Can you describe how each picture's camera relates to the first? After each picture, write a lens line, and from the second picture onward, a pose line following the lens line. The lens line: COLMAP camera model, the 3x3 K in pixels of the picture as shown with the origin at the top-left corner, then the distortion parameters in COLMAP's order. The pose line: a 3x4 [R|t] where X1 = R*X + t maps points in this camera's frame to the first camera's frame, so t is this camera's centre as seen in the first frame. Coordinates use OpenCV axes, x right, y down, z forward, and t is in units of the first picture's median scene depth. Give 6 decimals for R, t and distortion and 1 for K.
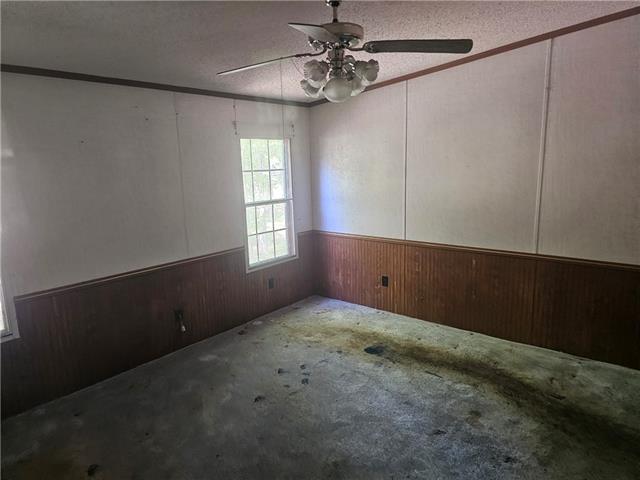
lens RADIAL K [[428.4, 0, 322.2], [0, 428.4, 239.3], [0, 0, 1]] dist [0.023294, -0.023871]
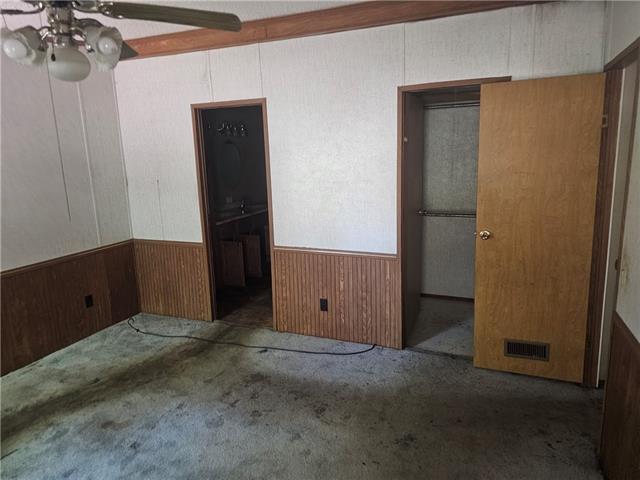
lens RADIAL K [[428.4, 0, 321.8], [0, 428.4, 238.9], [0, 0, 1]] dist [0.023294, -0.023871]
pose [[-0.282832, -0.161008, 0.945559, -0.559801], [0.221474, 0.948209, 0.227706, -0.092017], [-0.933250, 0.273819, -0.232524, 0.589670]]
